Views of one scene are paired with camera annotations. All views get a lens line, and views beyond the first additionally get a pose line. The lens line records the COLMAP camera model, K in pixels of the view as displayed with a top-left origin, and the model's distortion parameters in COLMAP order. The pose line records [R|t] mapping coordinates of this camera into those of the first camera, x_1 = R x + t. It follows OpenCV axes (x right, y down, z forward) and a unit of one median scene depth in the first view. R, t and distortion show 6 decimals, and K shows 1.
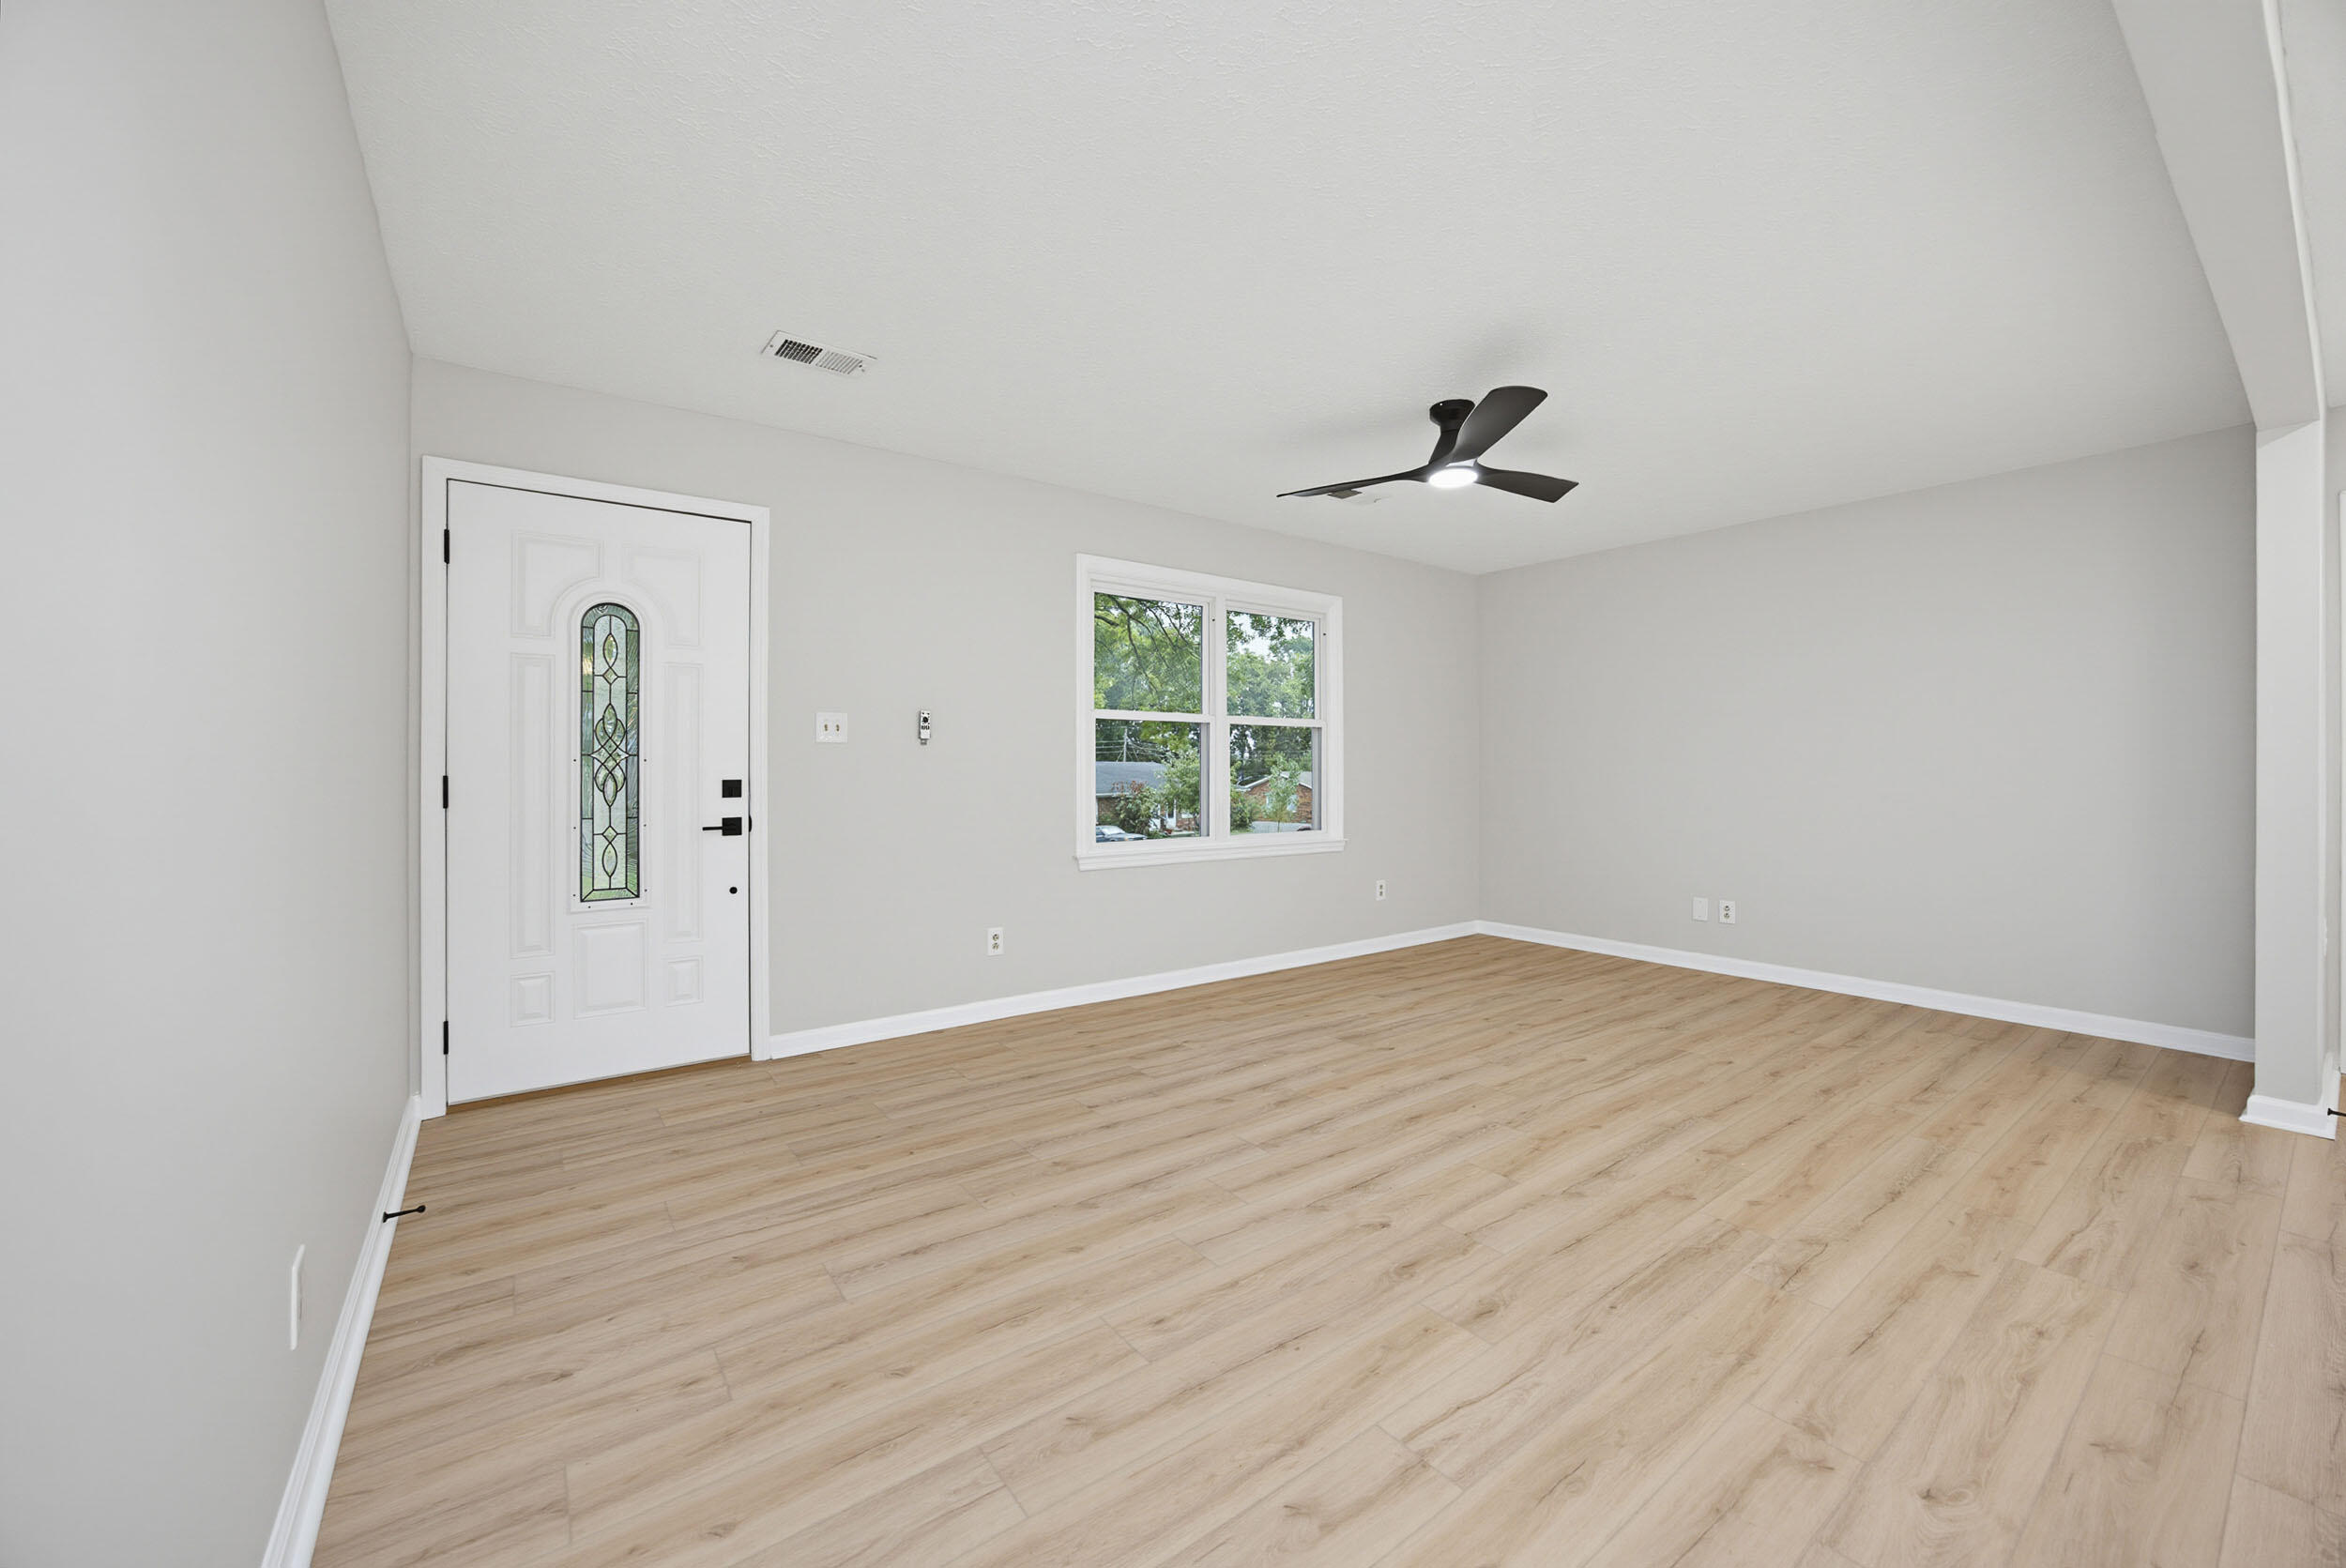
lens RADIAL K [[907.1, 0, 1173.0], [0, 907.1, 760.0], [0, 0, 1]] dist [-0.015857, -0.000105]
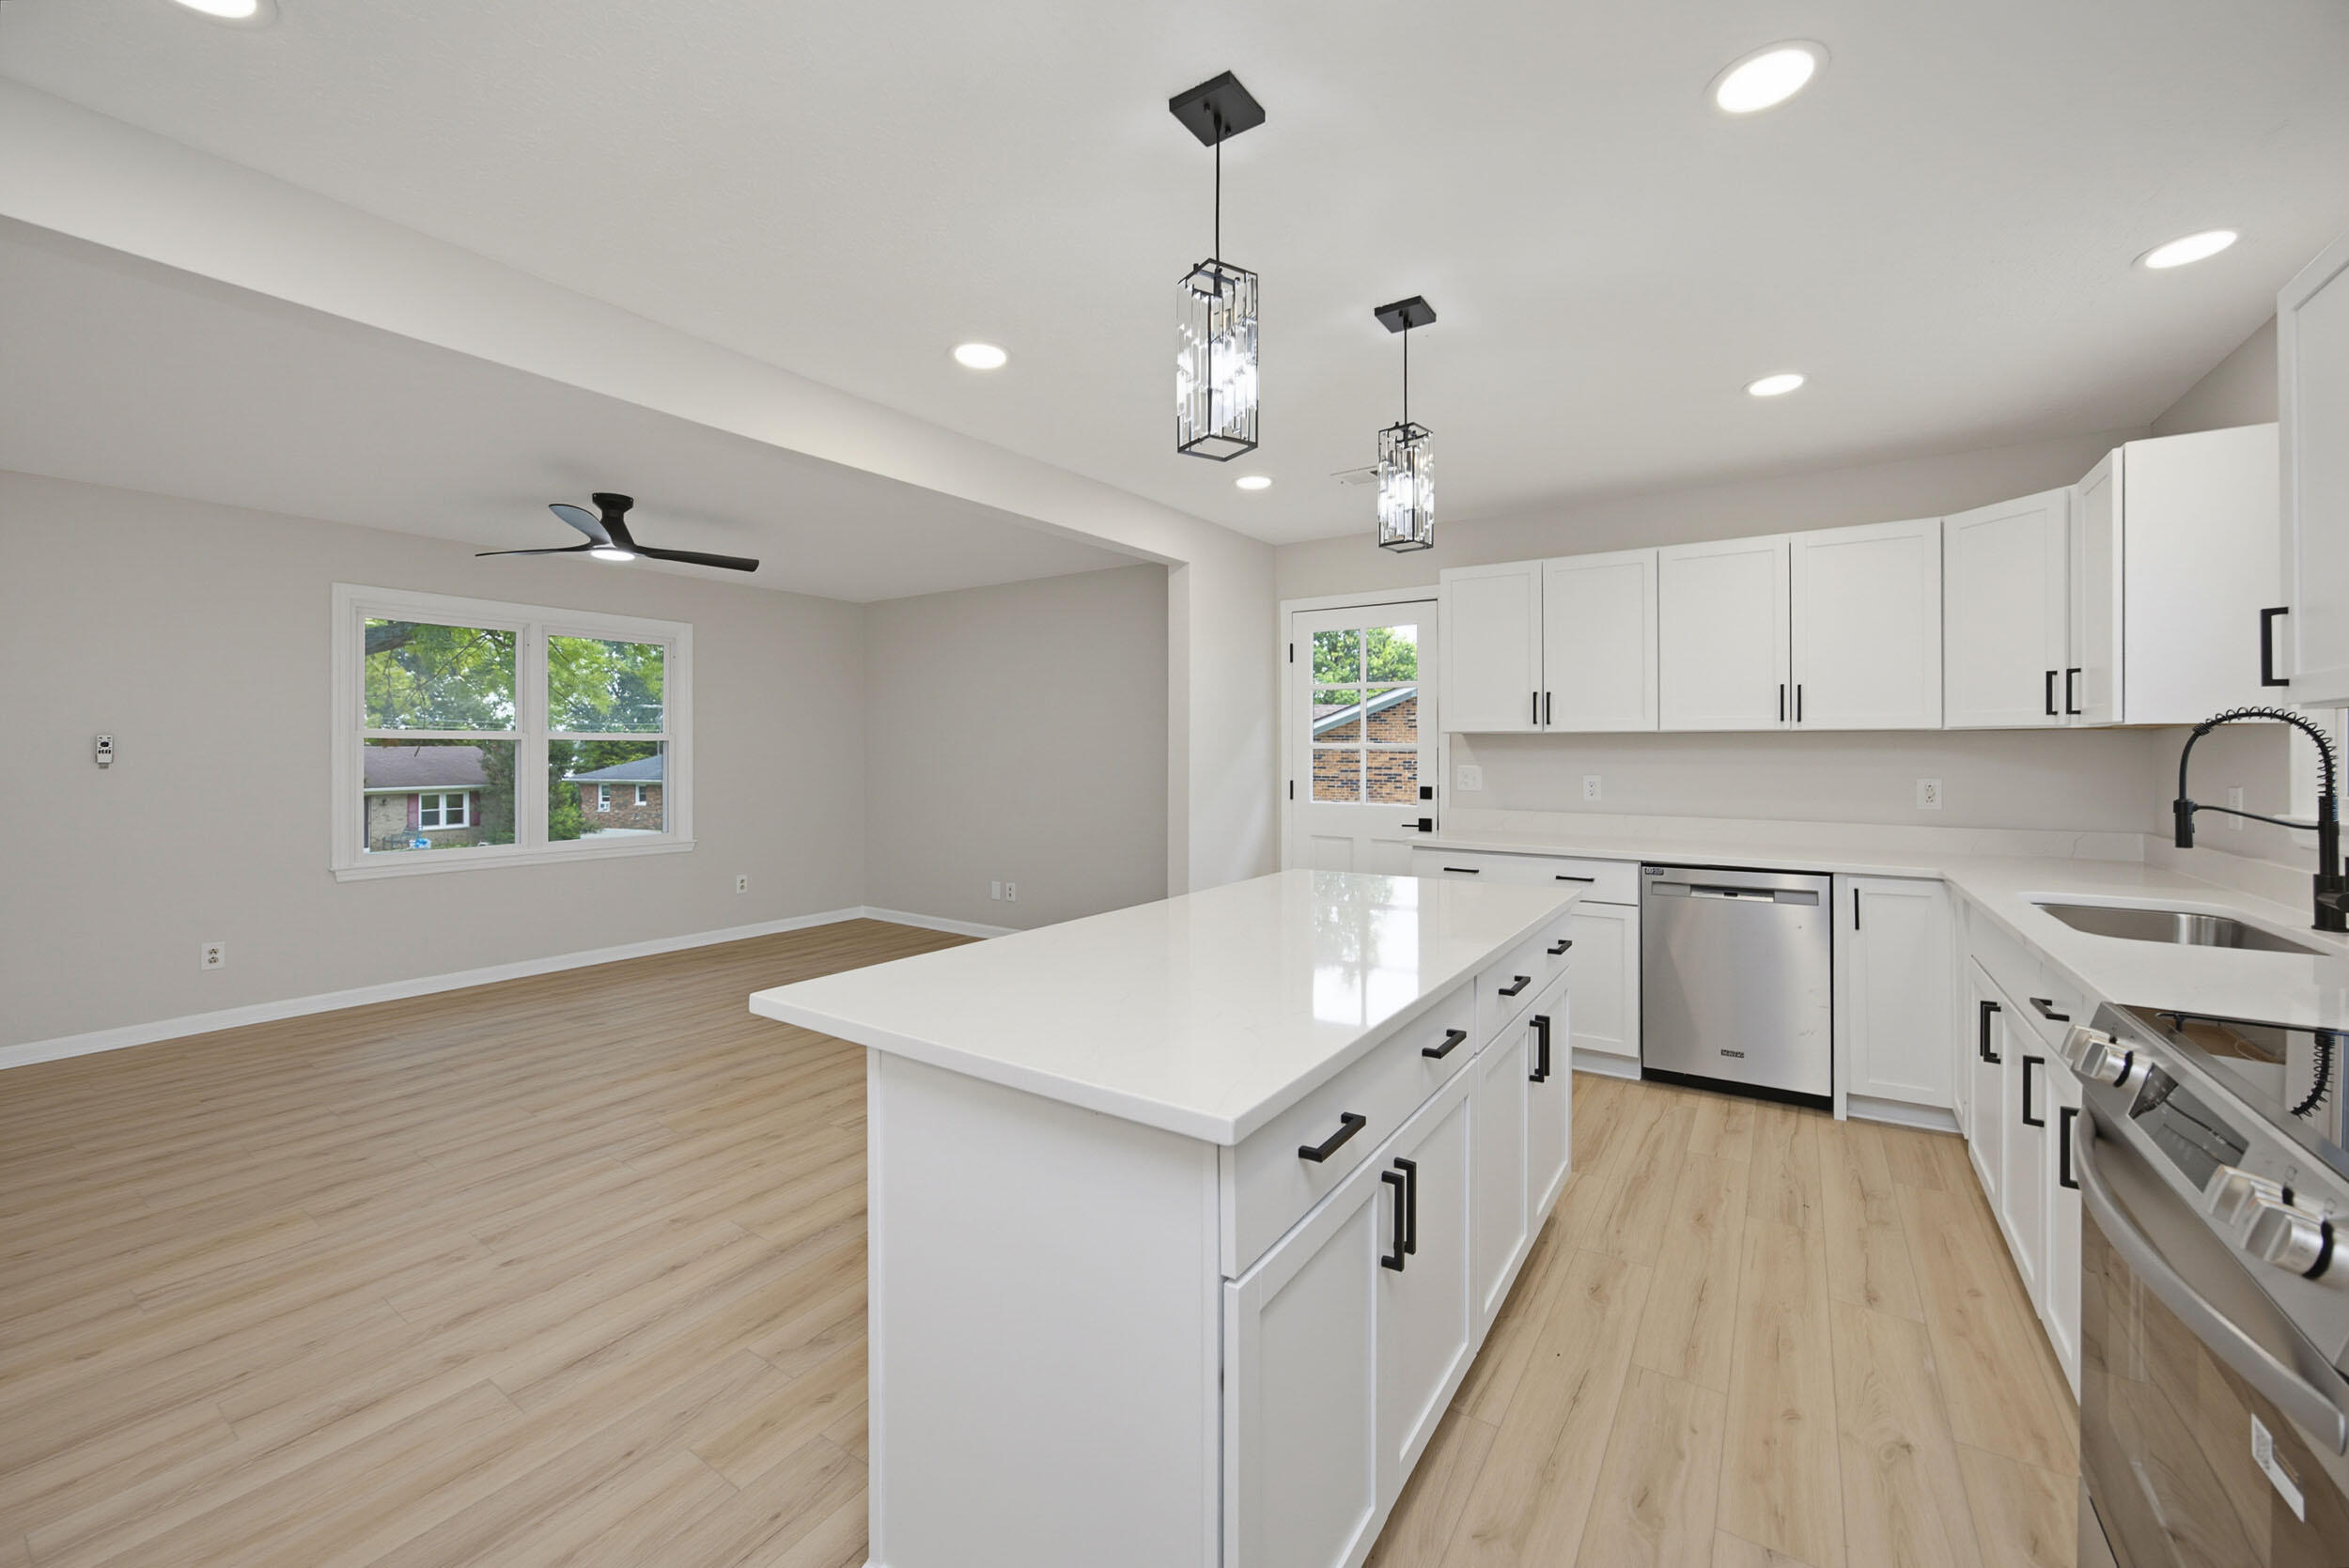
lens RADIAL K [[929.0, 0, 1187.1], [0, 929.0, 748.6], [0, 0, 1]] dist [-0.002340, -0.000009]
pose [[0.947688, 0.001143, 0.319195, 0.647458], [-0.004738, 0.999934, 0.010488, -0.066403], [-0.319162, -0.011452, 0.947631, -0.444381]]
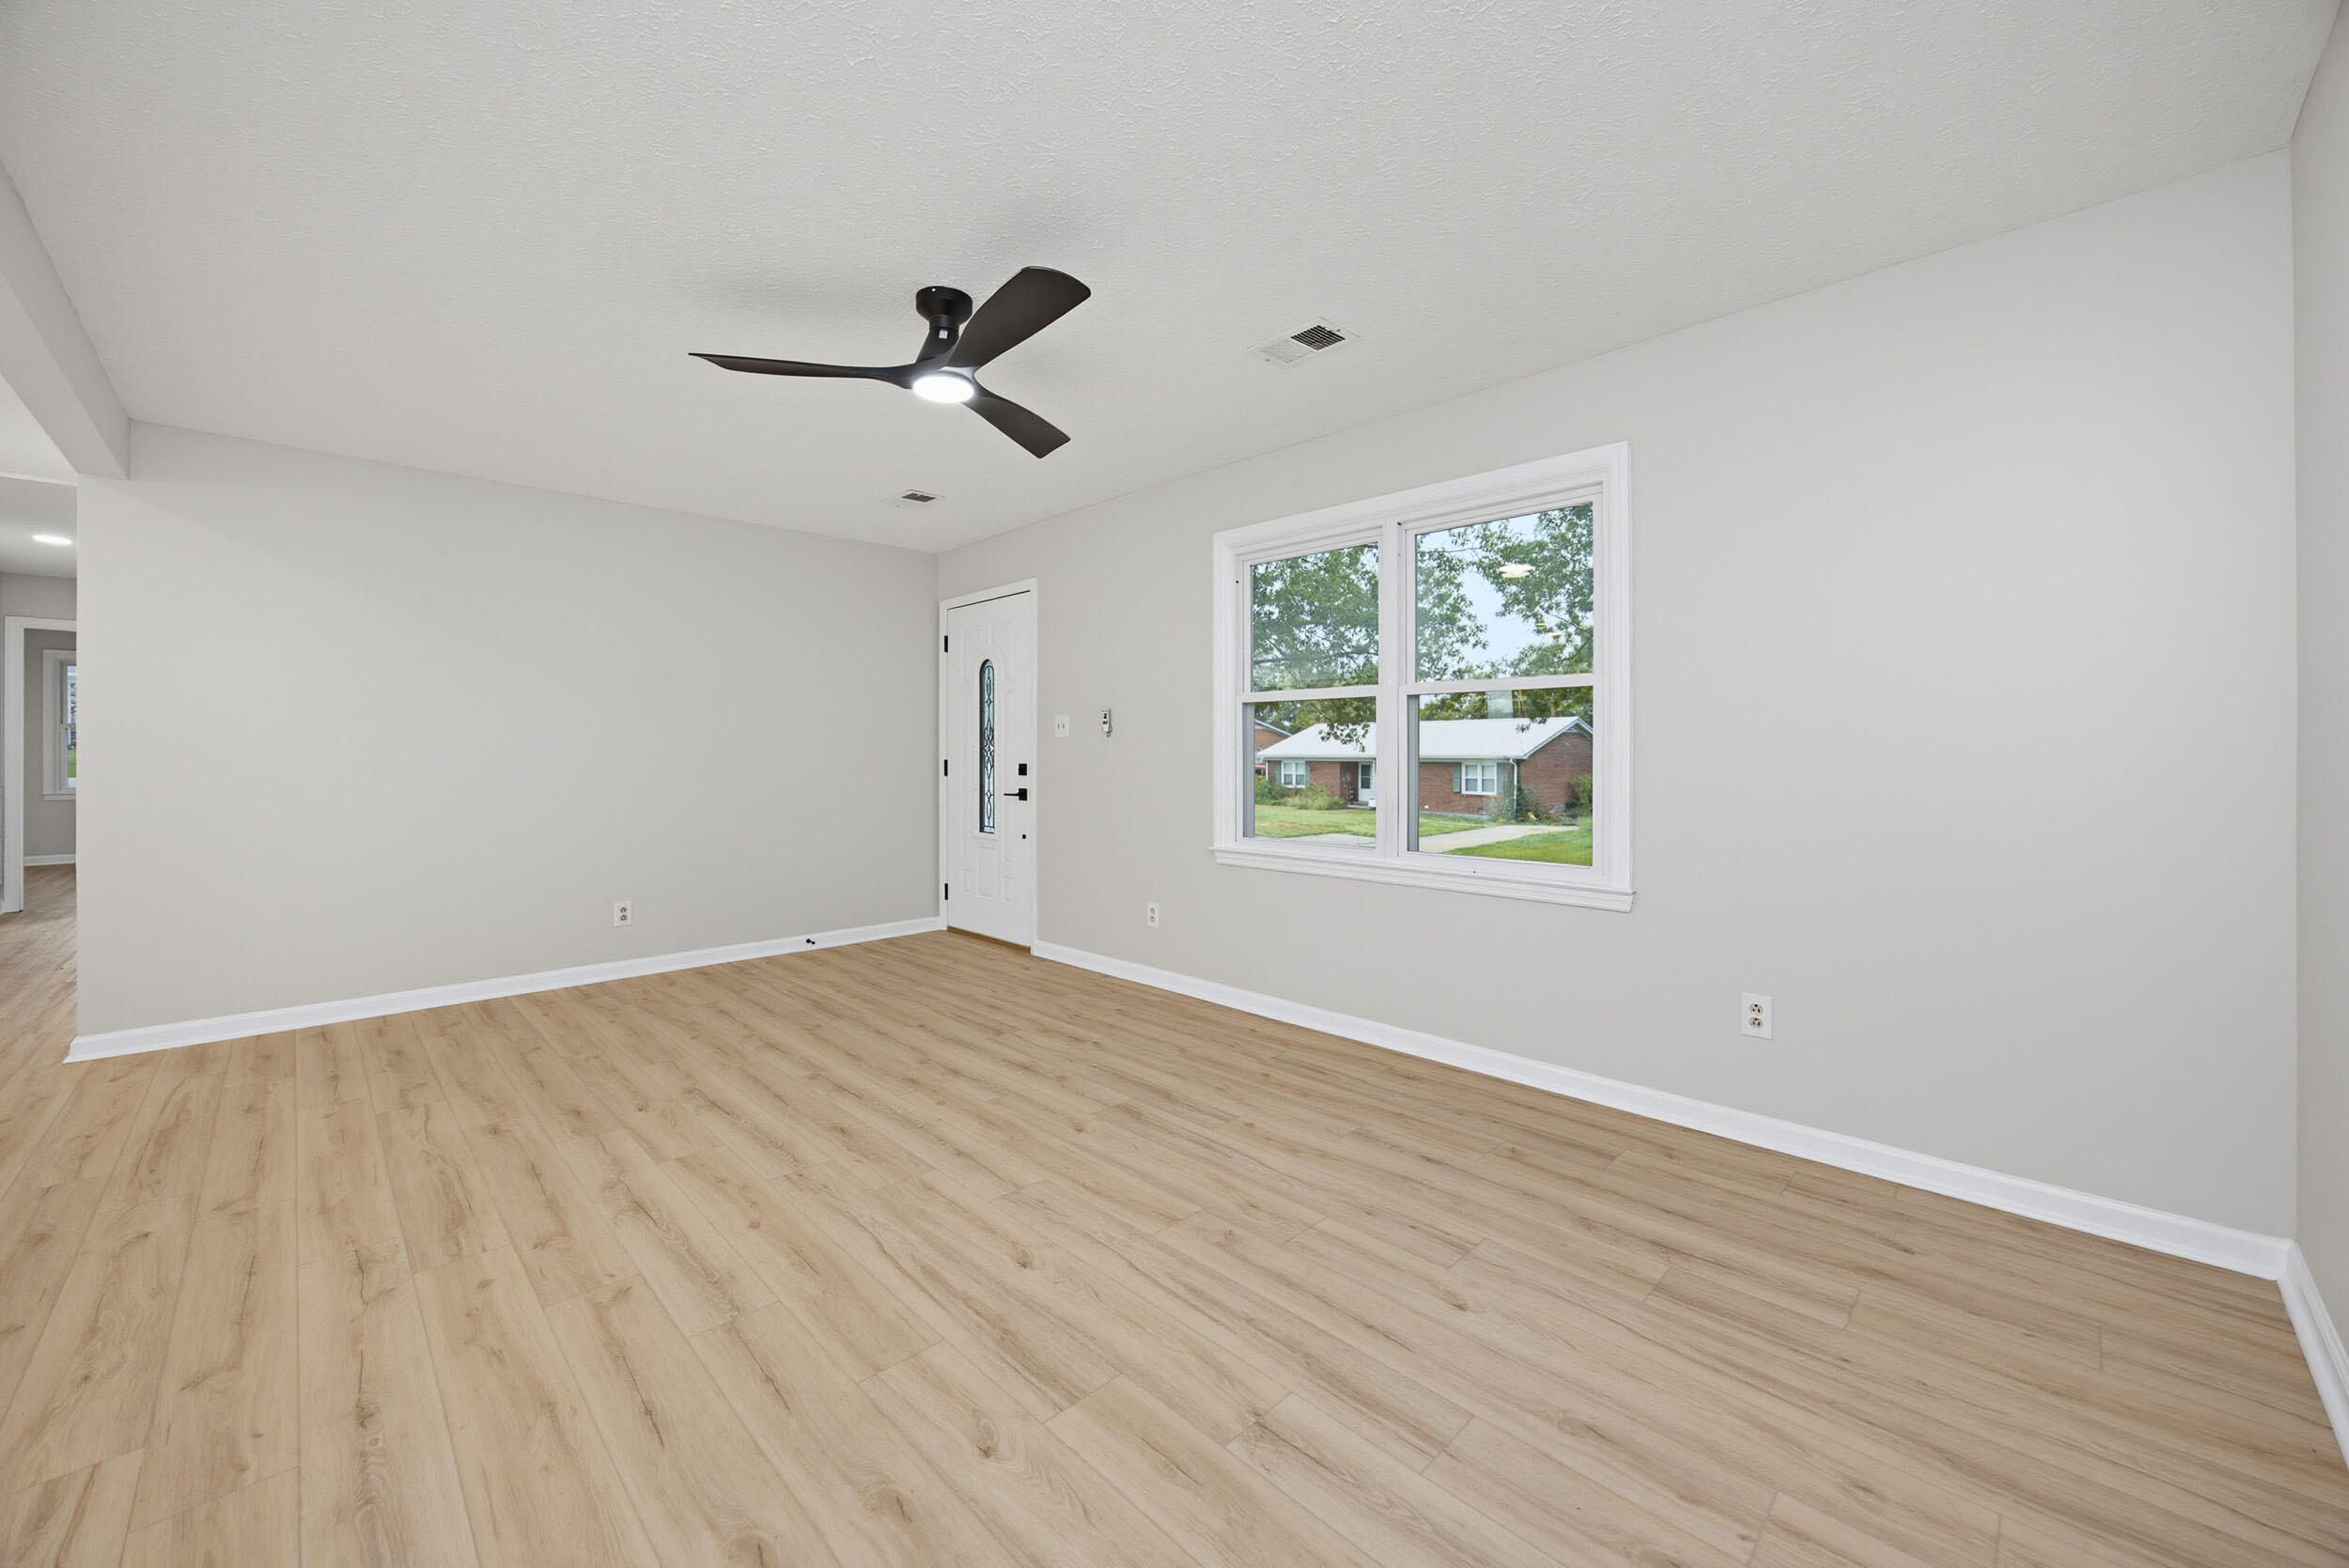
lens RADIAL K [[908.2, 0, 1174.5], [0, 908.2, 760.0], [0, 0, 1]] dist [-0.015857, -0.000105]
pose [[0.133917, 0.003501, -0.990986, 1.109214], [0.005287, 0.999977, 0.004248, 0.010989], [0.990978, -0.005808, 0.133896, 1.093520]]
